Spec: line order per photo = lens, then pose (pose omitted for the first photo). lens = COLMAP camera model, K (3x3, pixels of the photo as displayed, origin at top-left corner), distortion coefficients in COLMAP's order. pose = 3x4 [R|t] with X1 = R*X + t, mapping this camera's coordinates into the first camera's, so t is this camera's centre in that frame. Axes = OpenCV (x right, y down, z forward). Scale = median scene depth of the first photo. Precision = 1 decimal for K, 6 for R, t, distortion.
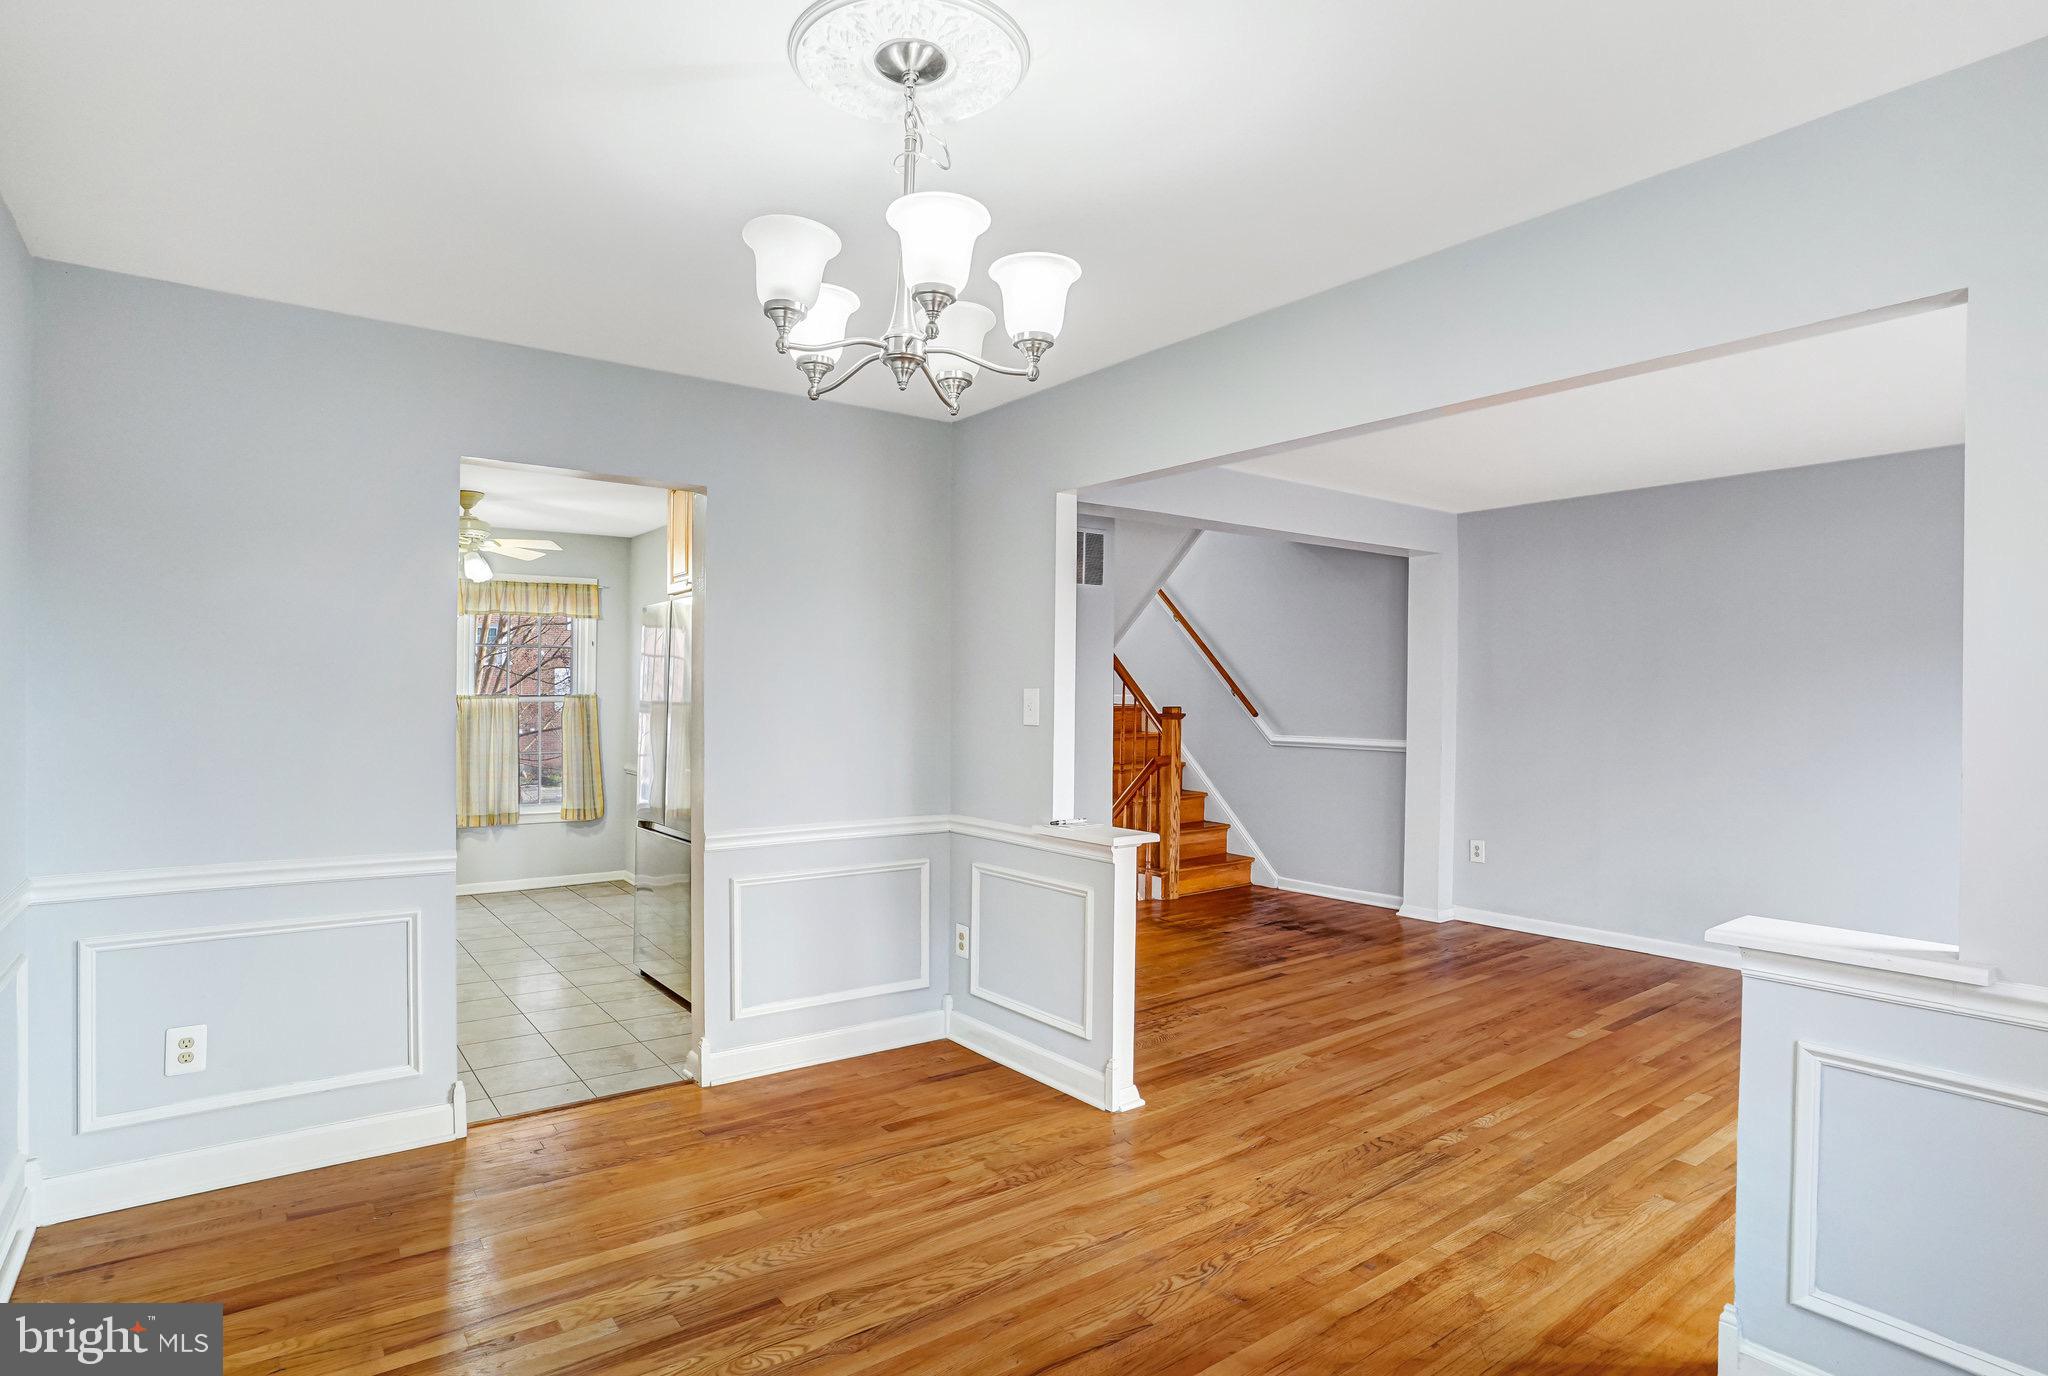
lens RADIAL K [[1126.5, 0, 1021.7], [0, 1126.5, 701.8], [0, 0, 1]] dist [-0.001934, 0.000330]
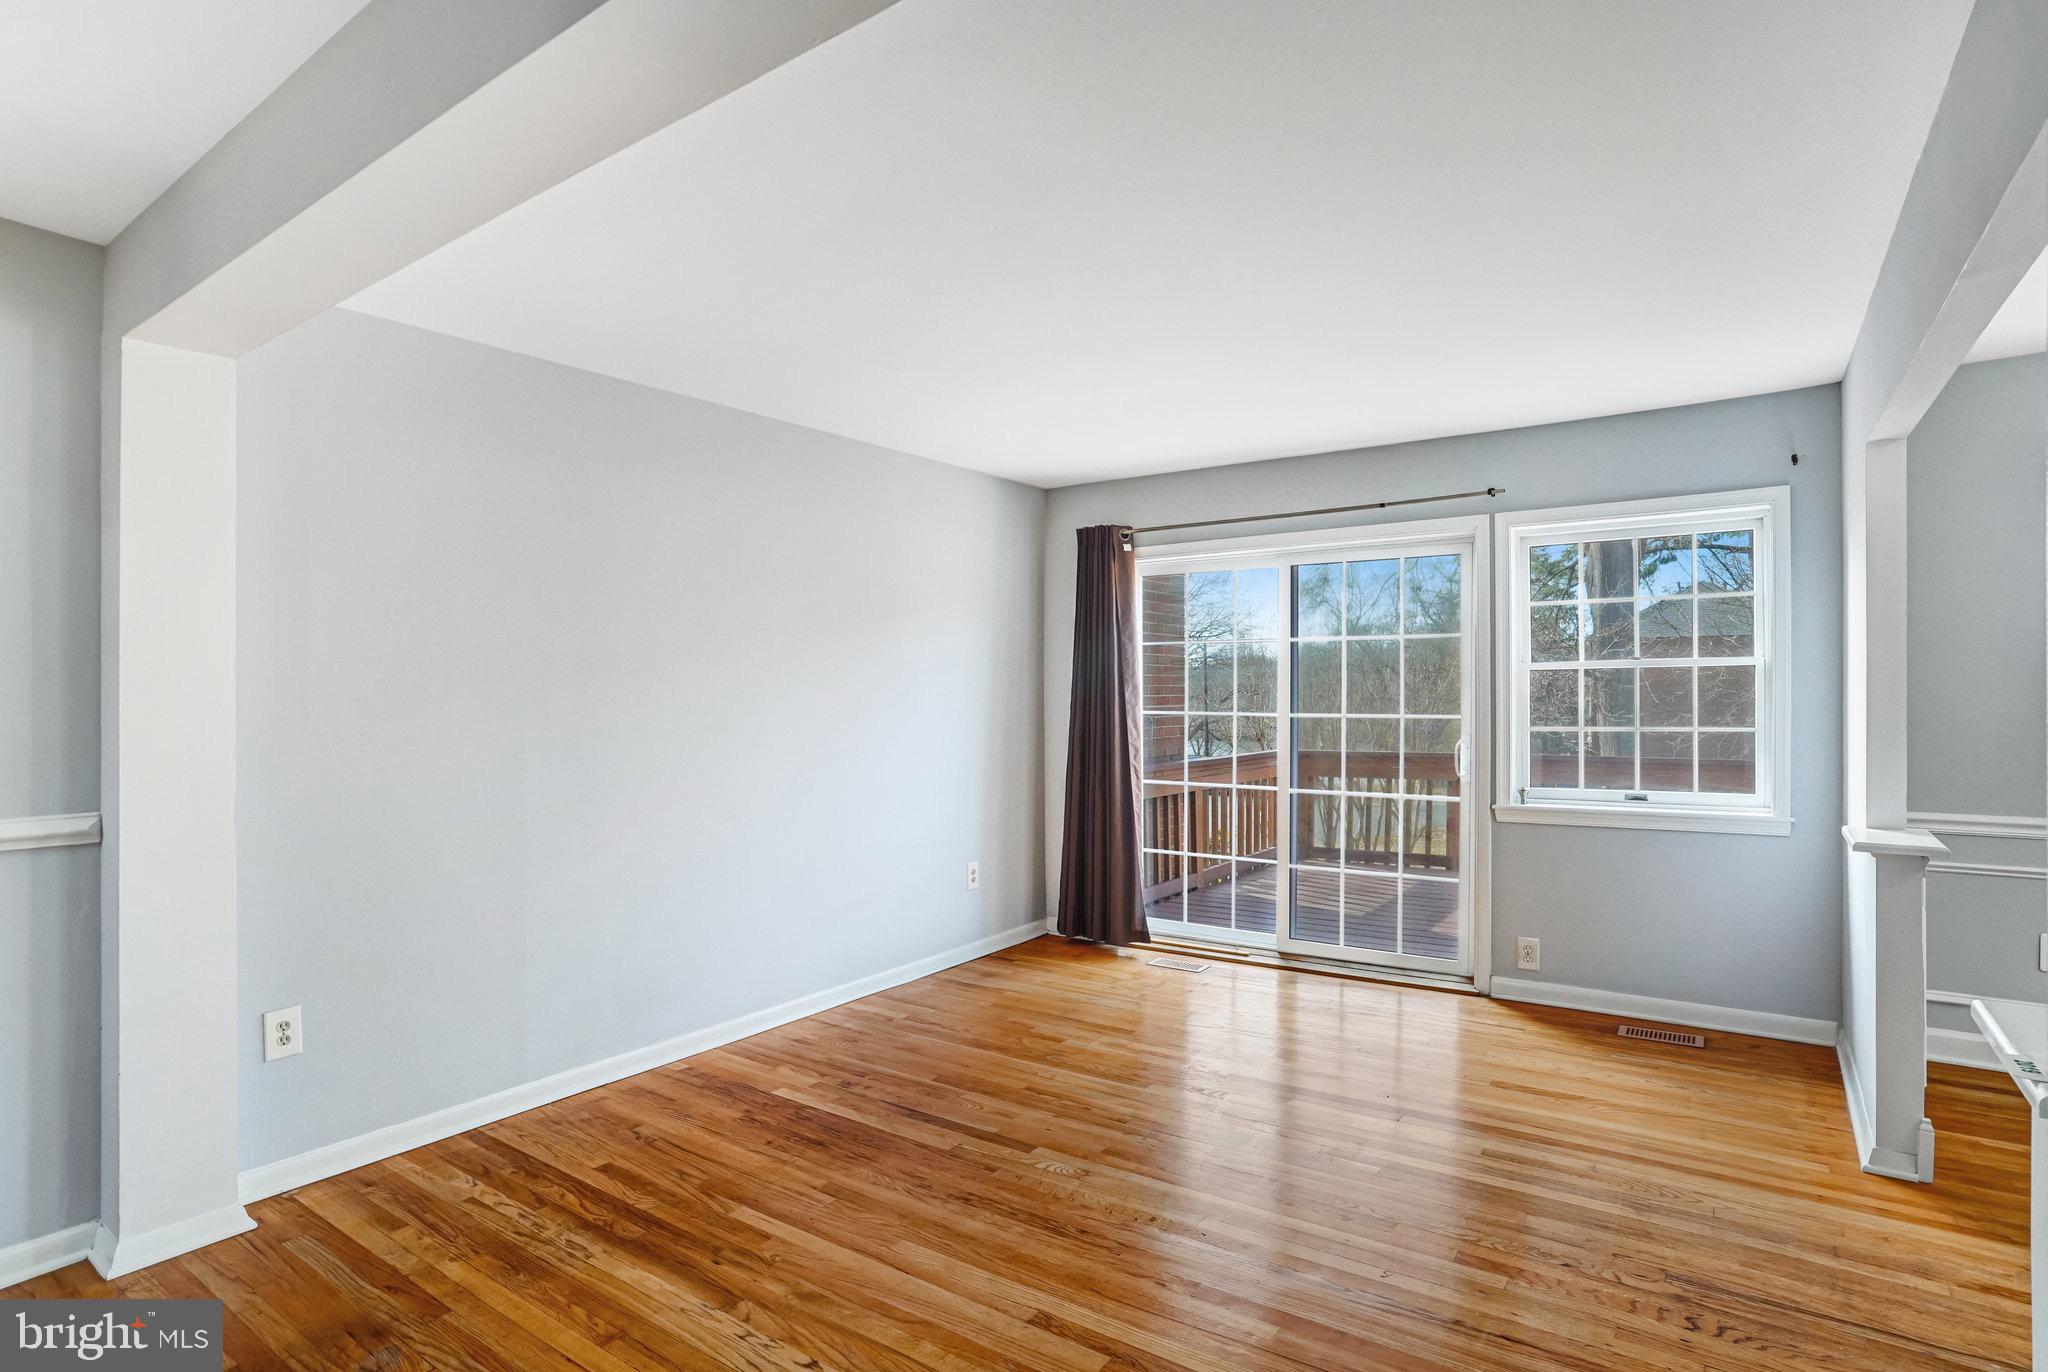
lens RADIAL K [[1084.1, 0, 1001.9], [0, 1084.1, 684.1], [0, 0, 1]] dist [-0.030120, 0.000983]
pose [[-0.291988, 0.008284, 0.956386, -0.095690], [0.014666, 0.999884, -0.004183, -0.002899], [-0.956309, 0.012805, -0.292076, 0.847273]]
